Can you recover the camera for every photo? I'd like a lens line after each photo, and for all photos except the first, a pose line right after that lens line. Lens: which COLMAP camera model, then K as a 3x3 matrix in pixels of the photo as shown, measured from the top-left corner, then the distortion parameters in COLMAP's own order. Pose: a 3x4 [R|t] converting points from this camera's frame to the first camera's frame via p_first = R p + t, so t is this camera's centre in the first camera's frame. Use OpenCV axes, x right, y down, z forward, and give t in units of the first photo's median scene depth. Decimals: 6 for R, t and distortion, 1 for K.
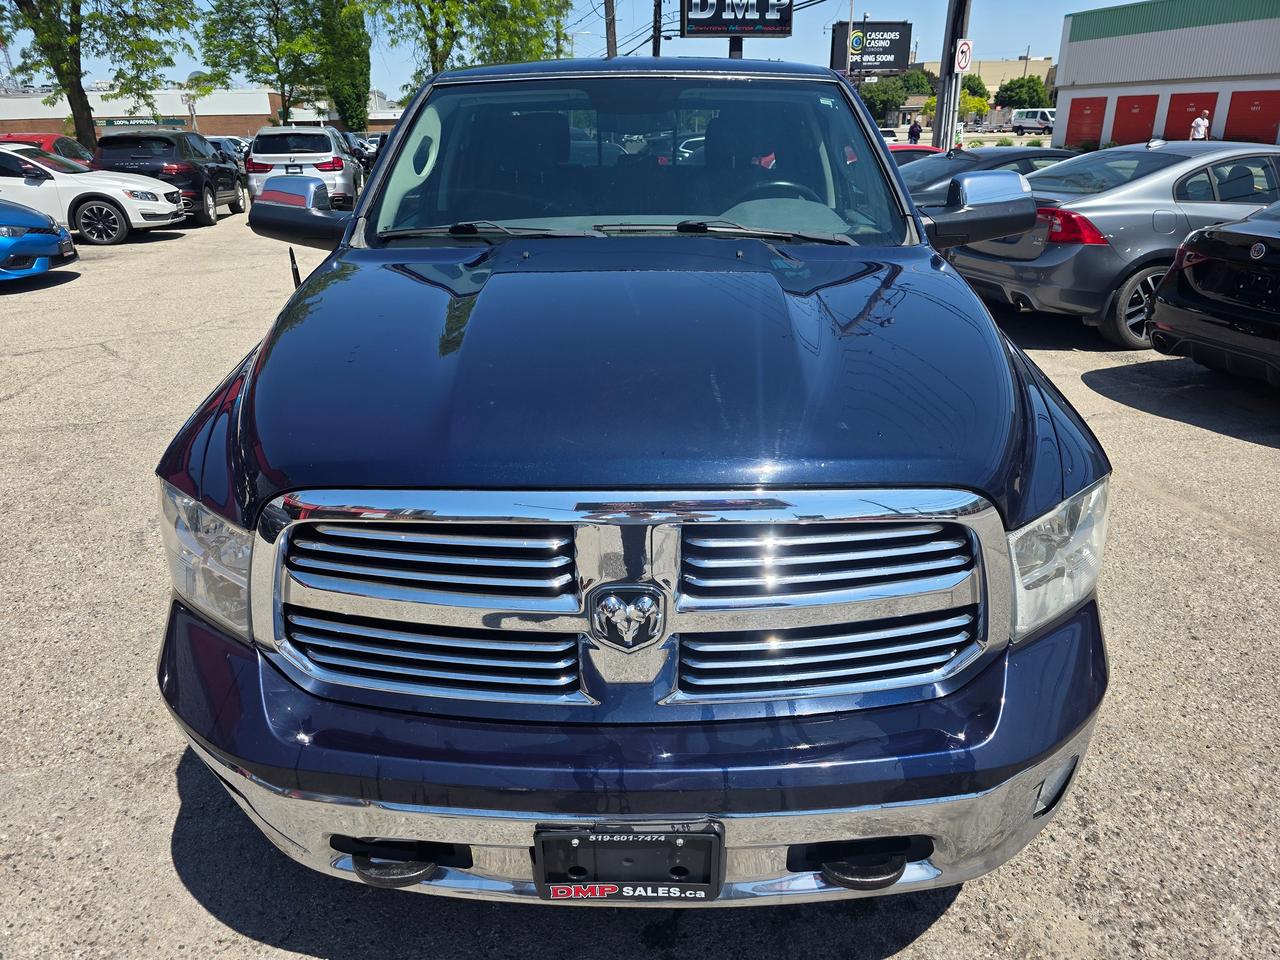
lens RADIAL K [[855.1, 0, 647.3], [0, 855.1, 471.1], [0, 0, 1]] dist [0.036527, -0.036377]
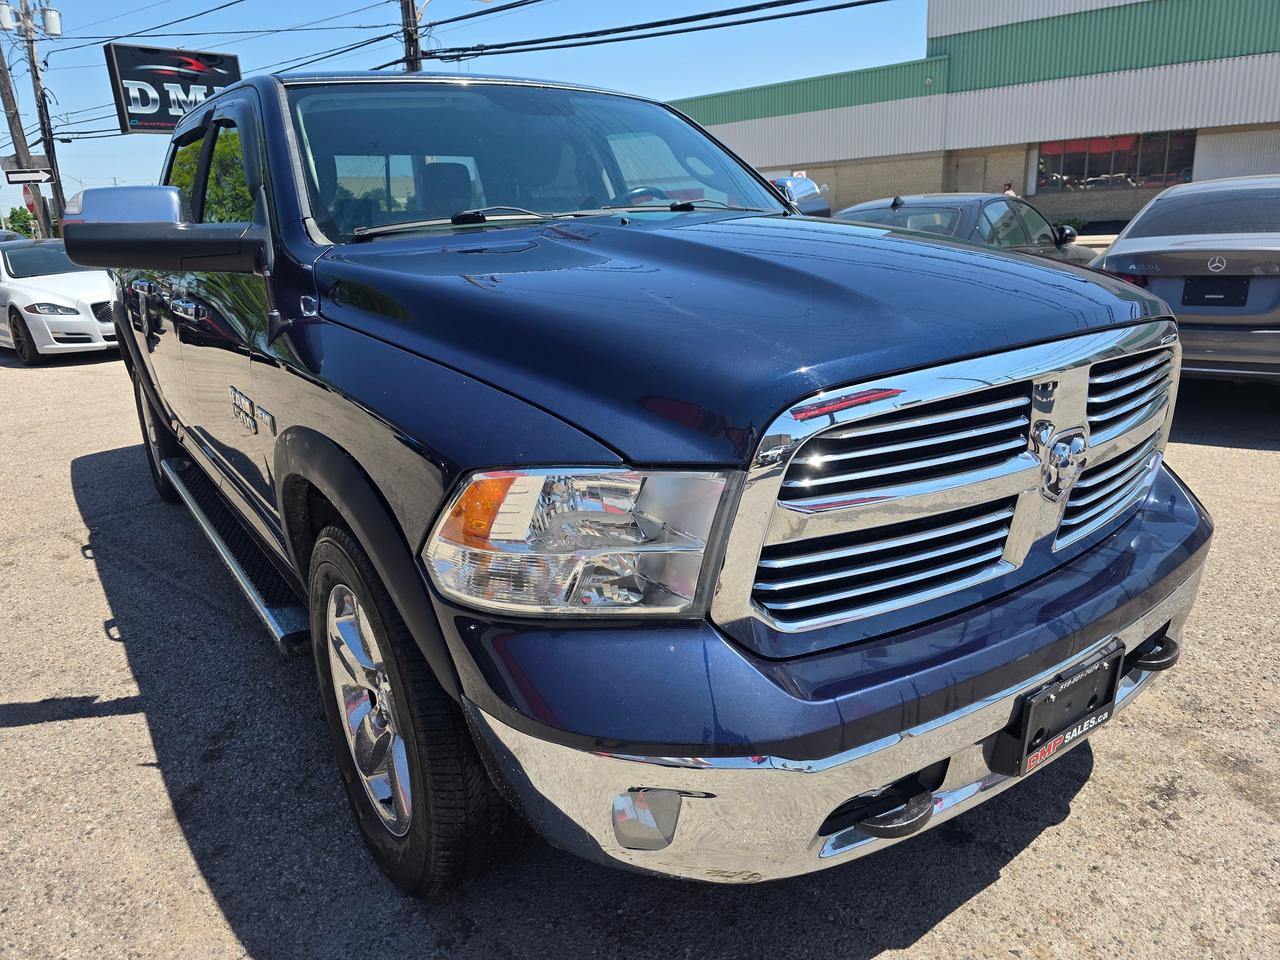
lens RADIAL K [[855.1, 0, 635.1], [0, 855.1, 466.2], [0, 0, 1]] dist [0.036527, -0.036377]
pose [[0.810151, -0.190105, 0.554541, -0.746592], [0.256107, 0.965687, -0.043105, 0.057891], [-0.527318, 0.176943, 0.831040, 0.260230]]
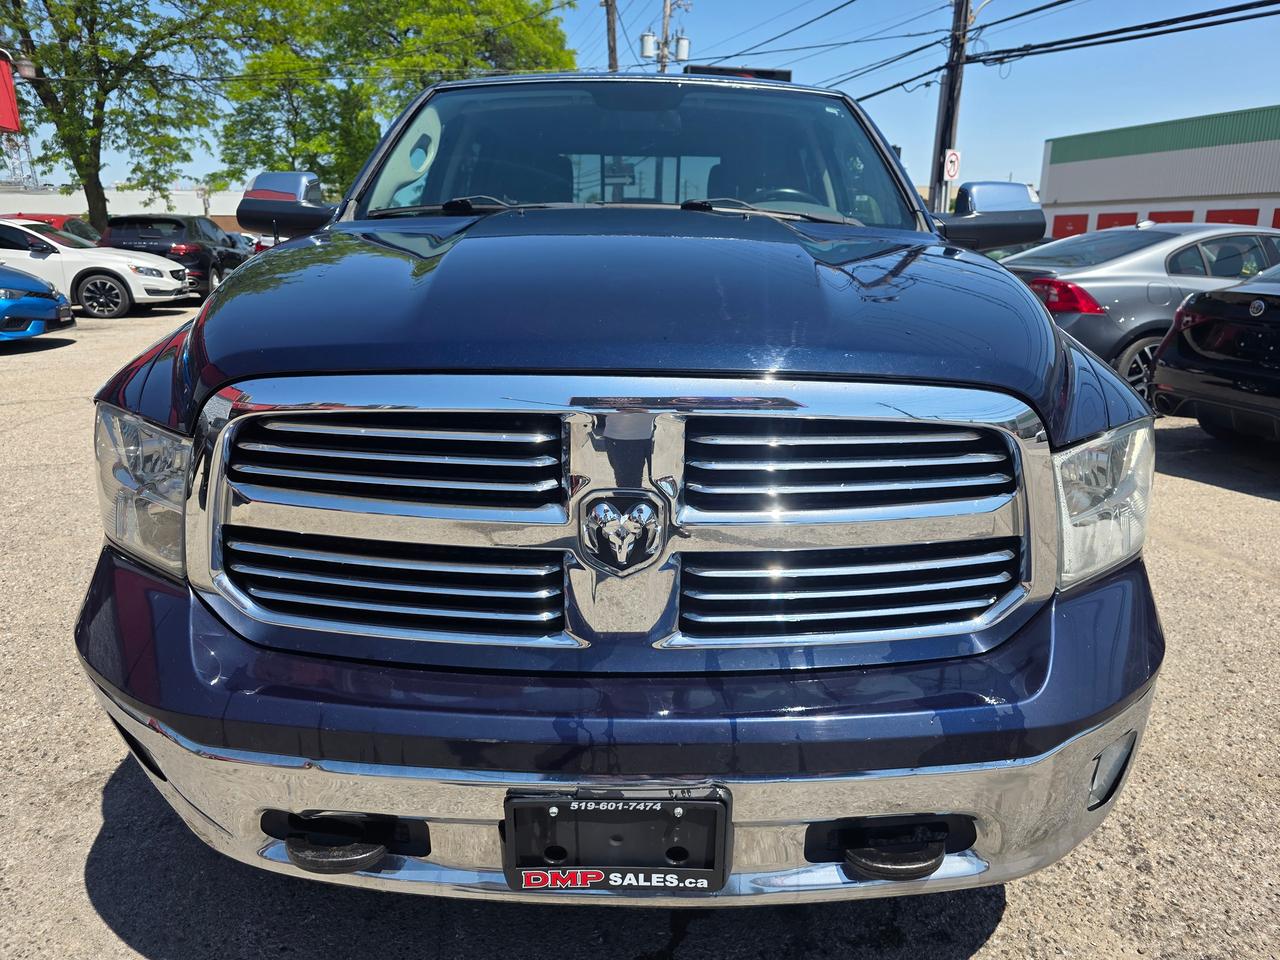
lens RADIAL K [[855.1, 0, 662.8], [0, 855.1, 473.3], [0, 0, 1]] dist [0.036527, -0.036377]
pose [[0.999688, 0.015871, 0.019281, 0.000694], [-0.013489, 0.992931, -0.117920, 0.149222], [-0.021016, 0.117623, 0.992836, 0.095577]]
